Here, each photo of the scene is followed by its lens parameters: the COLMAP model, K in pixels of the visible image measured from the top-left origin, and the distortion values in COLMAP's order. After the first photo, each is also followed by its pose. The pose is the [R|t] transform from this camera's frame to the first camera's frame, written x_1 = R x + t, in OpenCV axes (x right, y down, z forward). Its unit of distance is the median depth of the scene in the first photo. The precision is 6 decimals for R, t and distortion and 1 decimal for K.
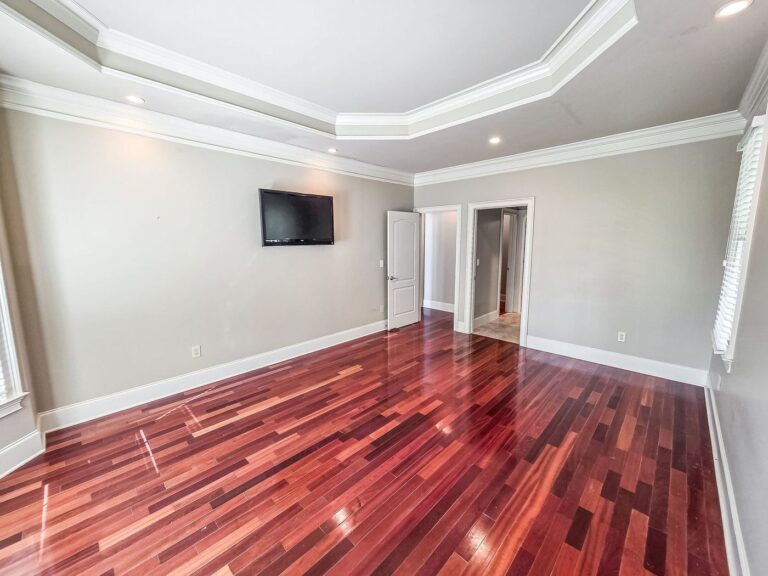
lens RADIAL K [[306.2, 0, 380.9], [0, 306.2, 283.7], [0, 0, 1]] dist [0.001331, 0.000074]
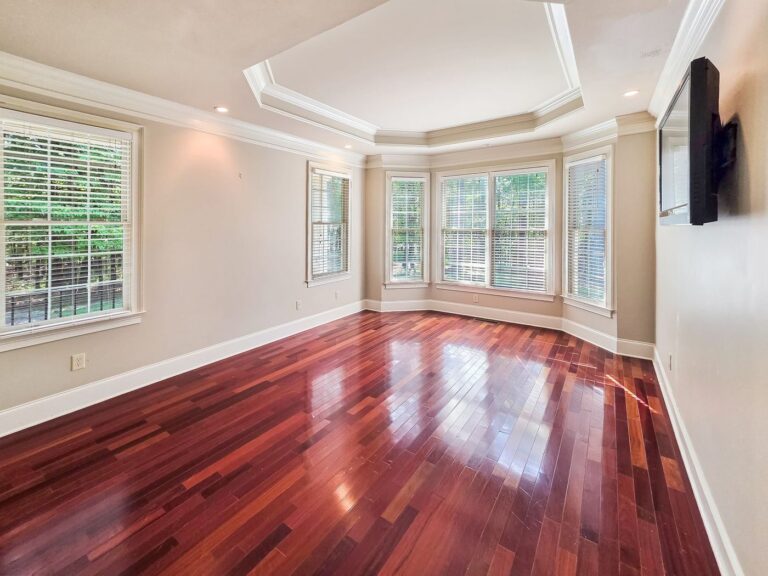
lens RADIAL K [[329.9, 0, 383.4], [0, 329.9, 220.8], [0, 0, 1]] dist [-0.001263, 0.000051]
pose [[-0.985089, 0.014640, -0.171421, 0.216160], [-0.007097, 0.992068, 0.125505, -0.203000], [0.171899, 0.124850, -0.977171, 1.506644]]
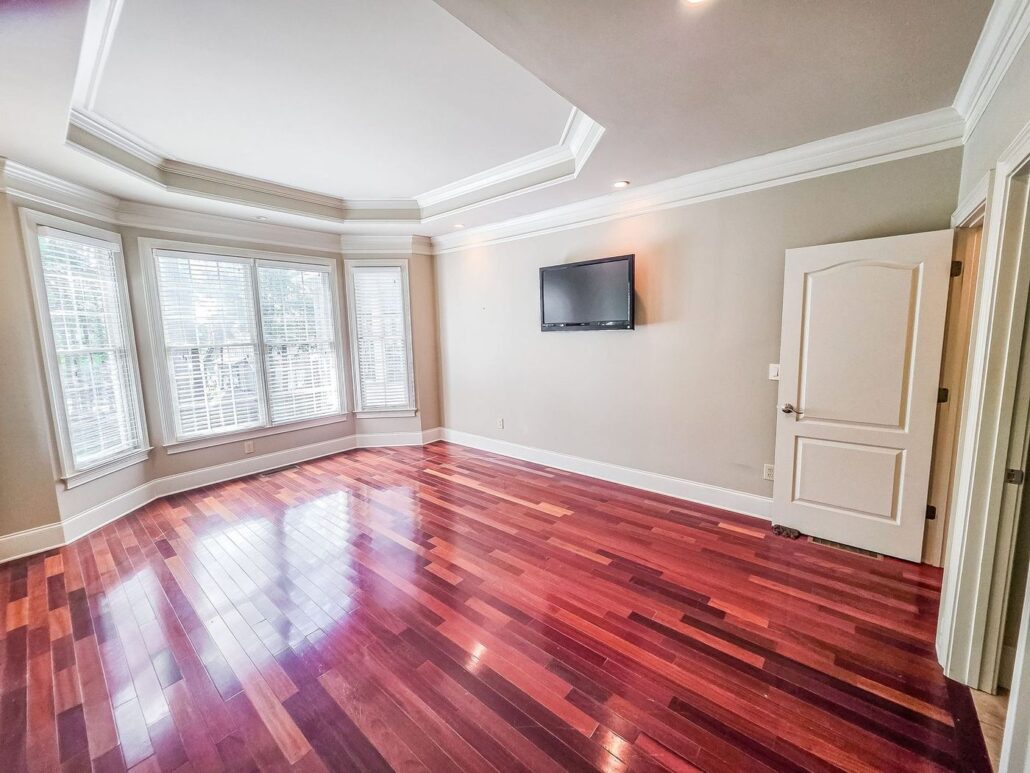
lens RADIAL K [[410.7, 0, 510.8], [0, 410.7, 380.7], [0, 0, 1]] dist [0.001331, 0.000074]
pose [[0.067992, 0.133566, -0.988705, 0.820915], [-0.115794, 0.985357, 0.125151, -0.120097], [0.990943, 0.105976, 0.082462, 0.825341]]
